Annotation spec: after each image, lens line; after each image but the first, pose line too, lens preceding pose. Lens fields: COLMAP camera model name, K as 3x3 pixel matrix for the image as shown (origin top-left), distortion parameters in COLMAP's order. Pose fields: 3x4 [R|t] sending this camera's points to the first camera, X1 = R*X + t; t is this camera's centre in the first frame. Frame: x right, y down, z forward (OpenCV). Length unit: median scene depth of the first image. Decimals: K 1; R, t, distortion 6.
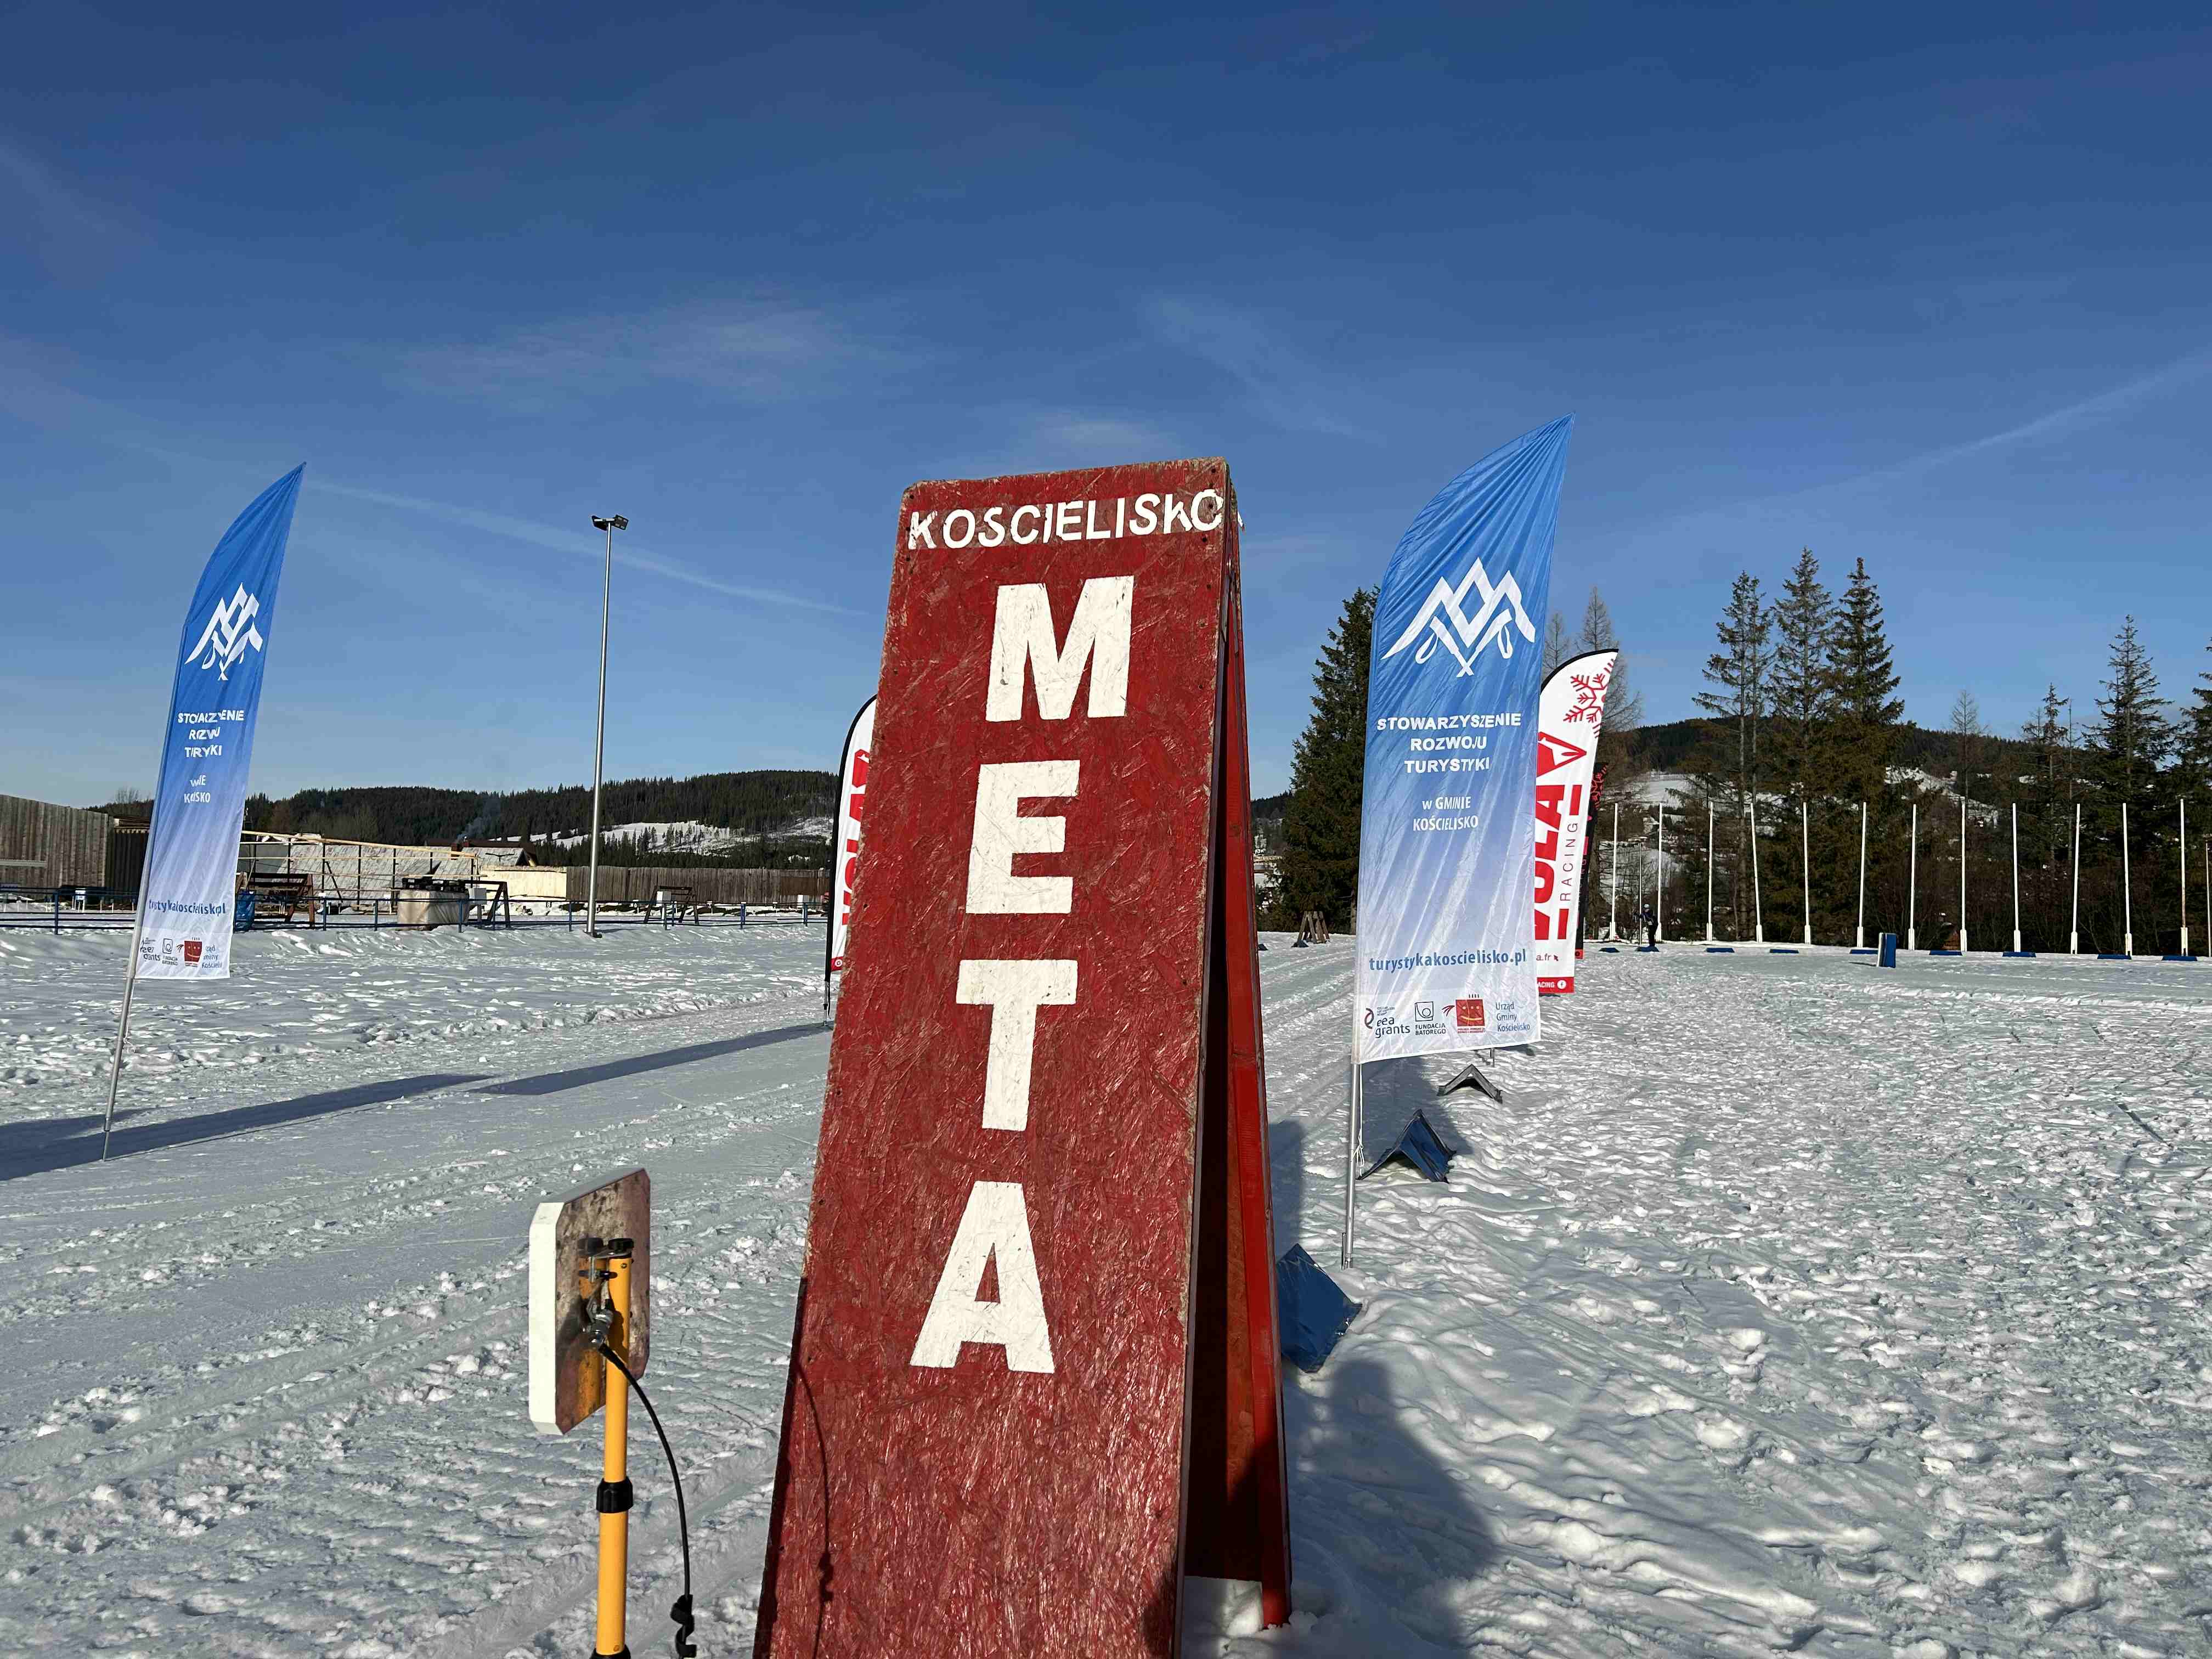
lens RADIAL K [[1668.4, 0, 1106.0], [0, 1668.4, 829.5], [0, 0, 1]] dist [0.032667, -0.000777]
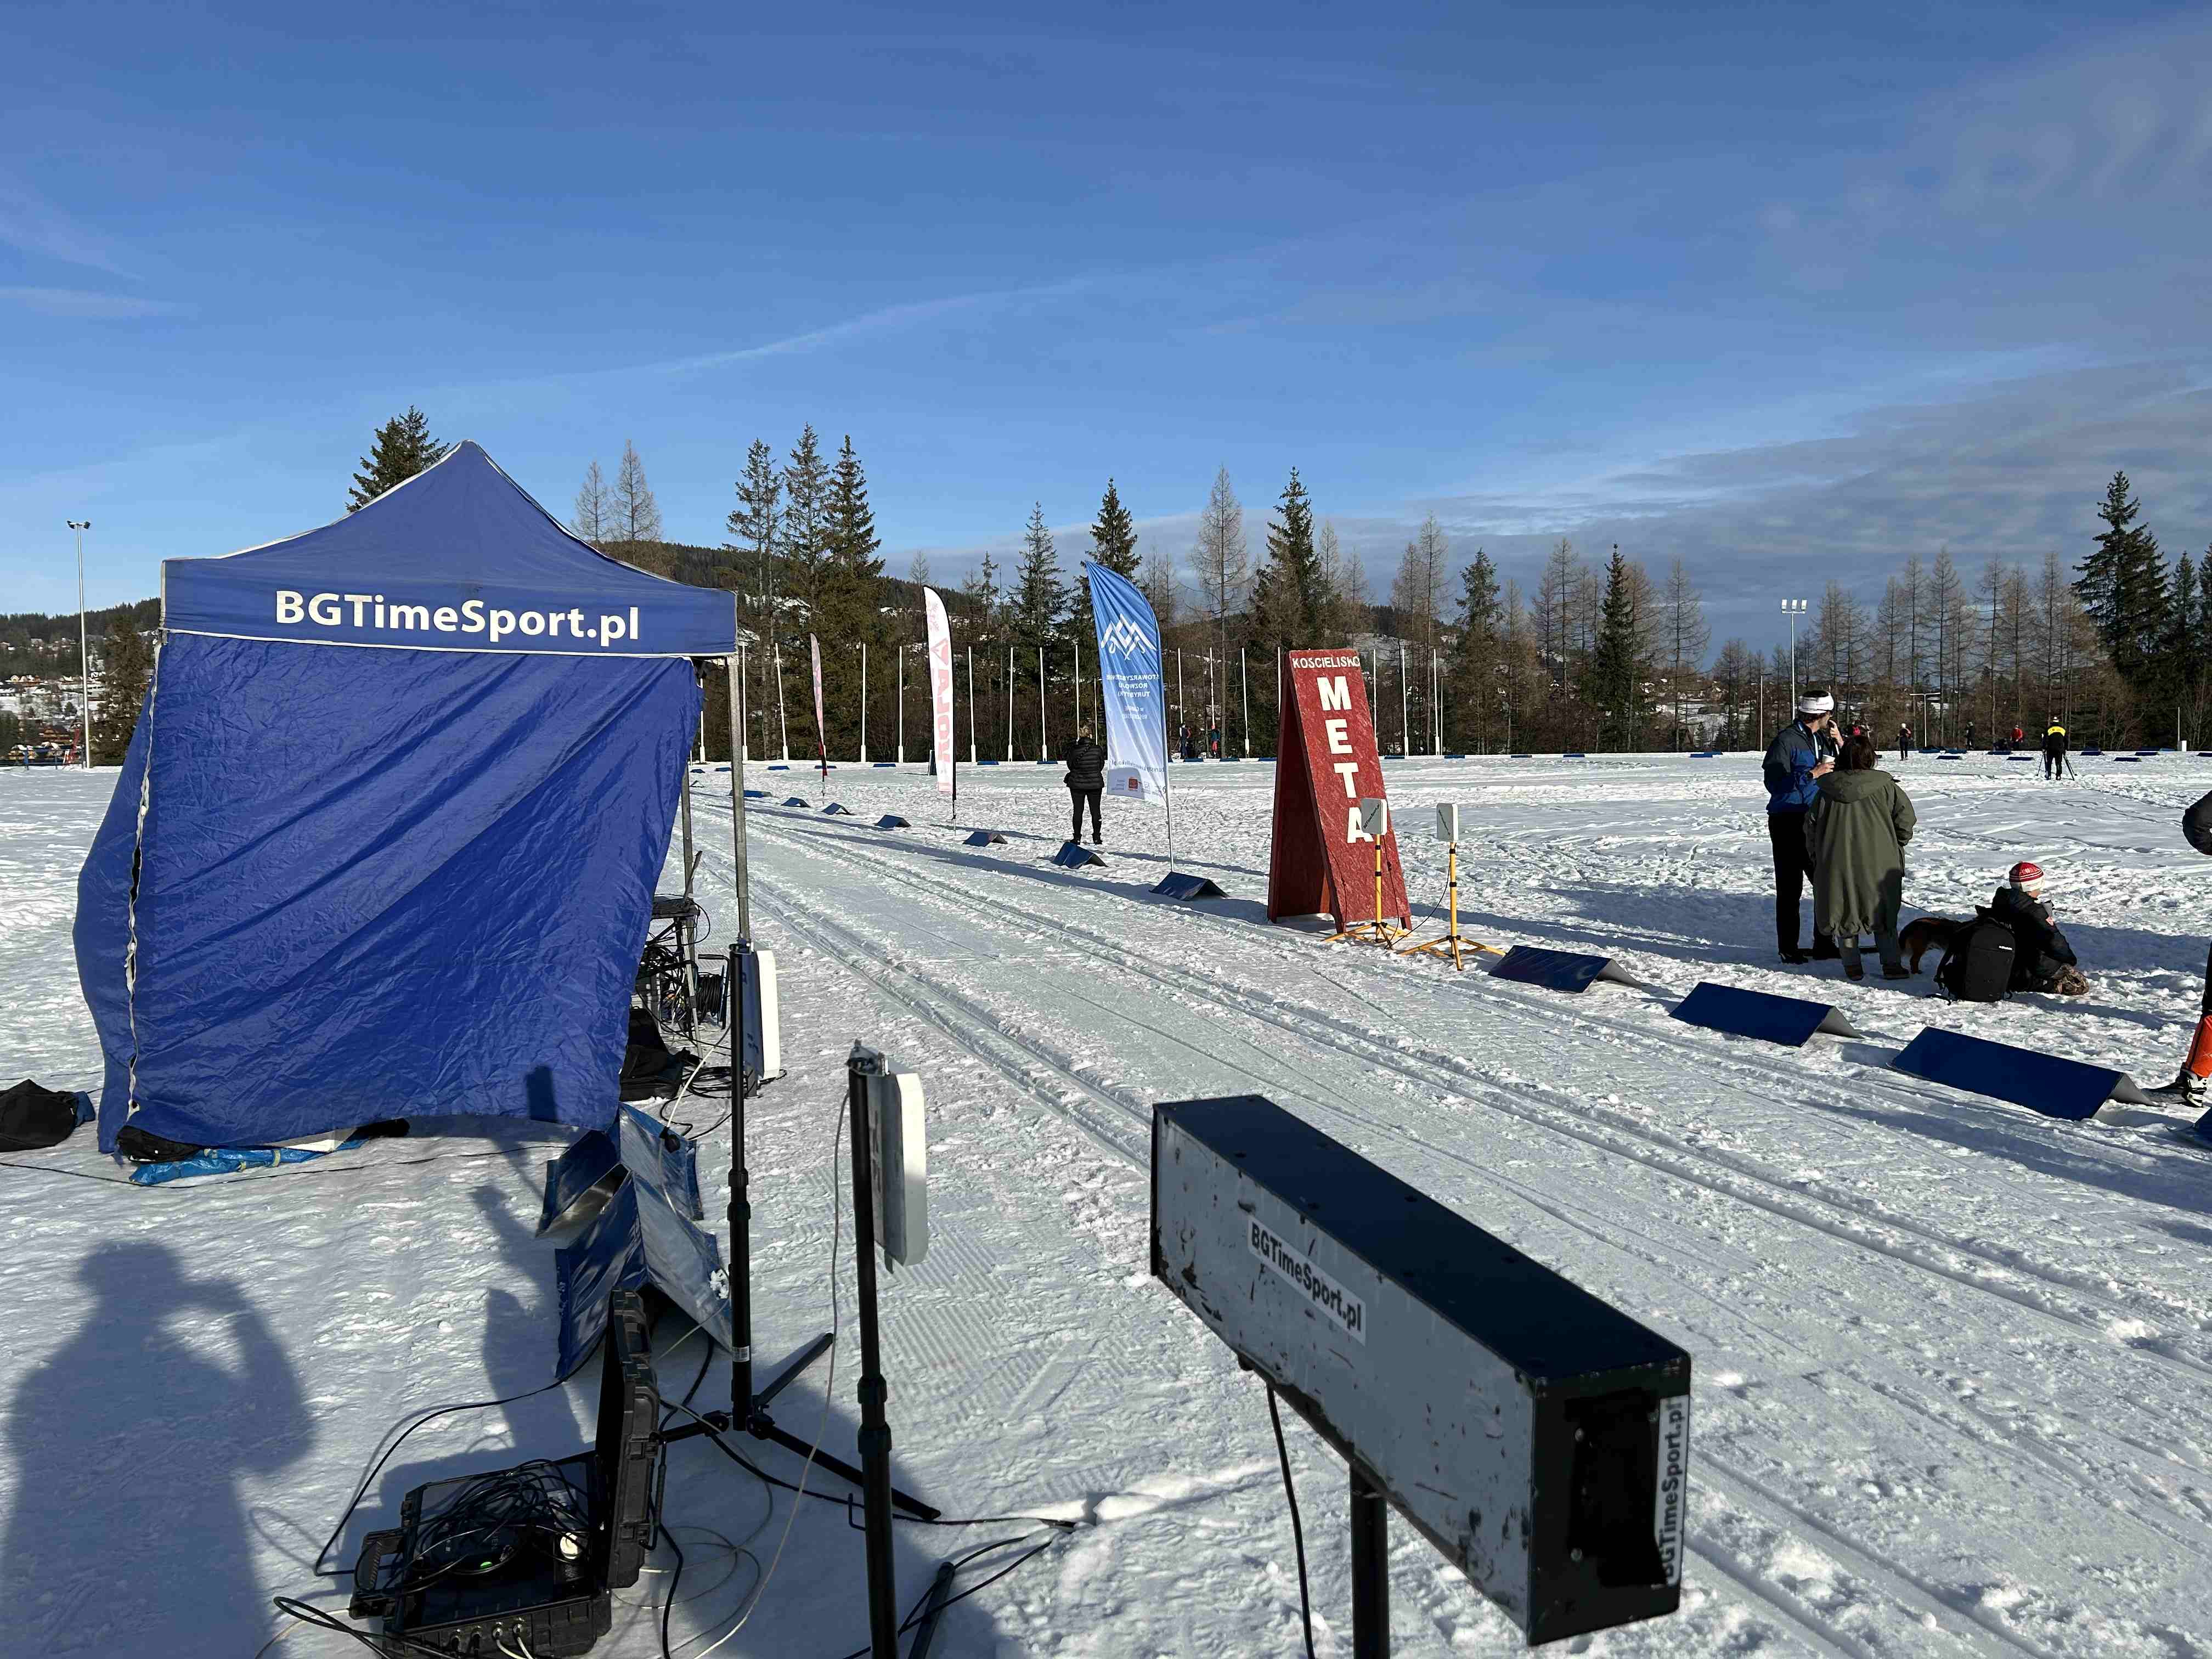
lens RADIAL K [[1668.4, 0, 1106.0], [0, 1668.4, 829.5], [0, 0, 1]] dist [0.032667, -0.000777]
pose [[0.805948, -0.055169, 0.589410, -0.121023], [-0.007395, 0.994632, 0.103211, -0.007744], [-0.591940, -0.087542, 0.801214, -0.085599]]
